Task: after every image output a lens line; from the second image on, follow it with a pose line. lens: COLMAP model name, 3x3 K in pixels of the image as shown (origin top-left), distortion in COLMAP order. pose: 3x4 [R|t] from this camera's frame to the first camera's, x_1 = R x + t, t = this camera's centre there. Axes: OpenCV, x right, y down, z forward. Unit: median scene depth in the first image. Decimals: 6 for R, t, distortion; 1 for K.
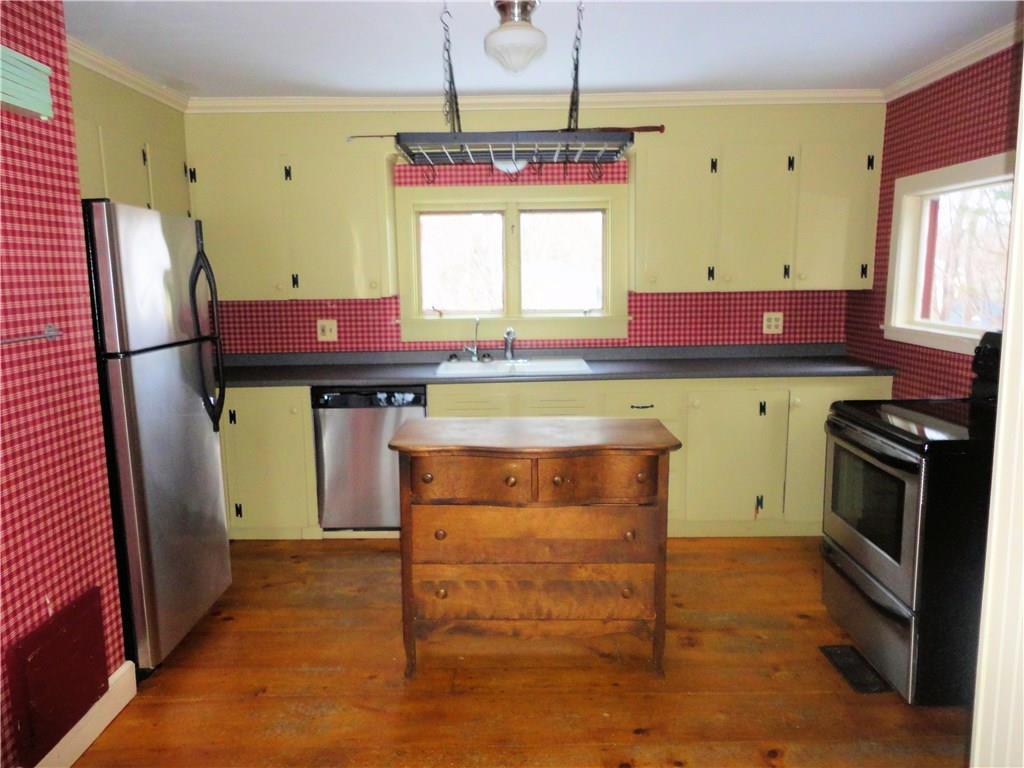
lens RADIAL K [[732.6, 0, 512.3], [0, 732.6, 384.3], [0, 0, 1]] dist [-0.000721, -0.003114]
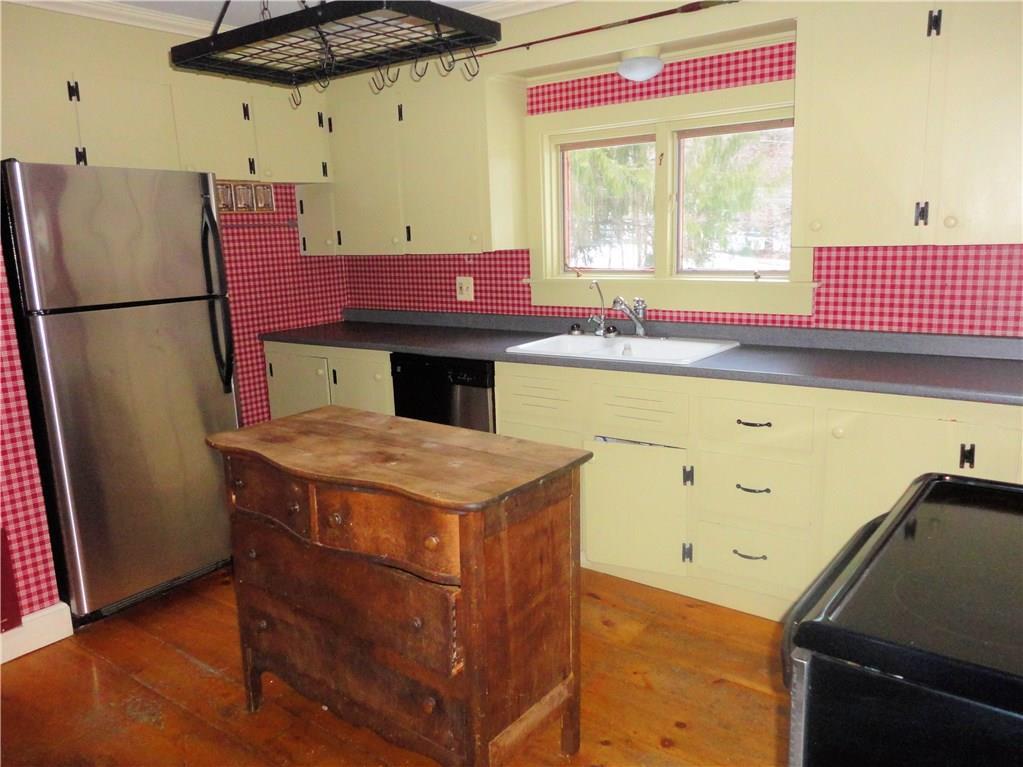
lens RADIAL K [[784.3, 0, 513.2], [0, 784.3, 377.5], [0, 0, 1]] dist [-0.010843, 0.001045]
pose [[0.812024, 0.097992, -0.575338, 0.351192], [-0.067049, 0.994940, 0.074827, -0.042079], [0.579759, -0.022185, 0.814486, 0.262603]]
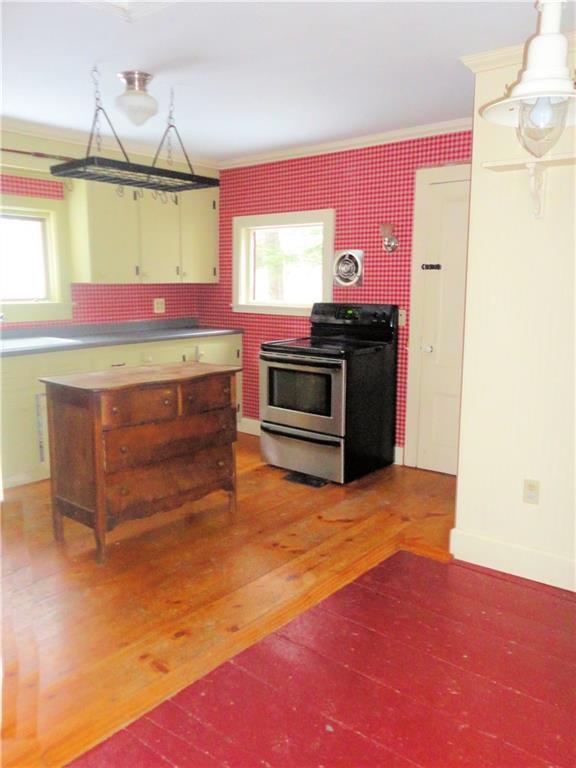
lens RADIAL K [[588.8, 0, 288.3], [0, 588.8, 386.7], [0, 0, 1]] dist [-0.010843, 0.001045]
pose [[0.661822, -0.122307, 0.739617, -0.383205], [0.098583, 0.992233, 0.075867, 0.015551], [-0.743151, 0.022704, 0.668739, 0.004200]]
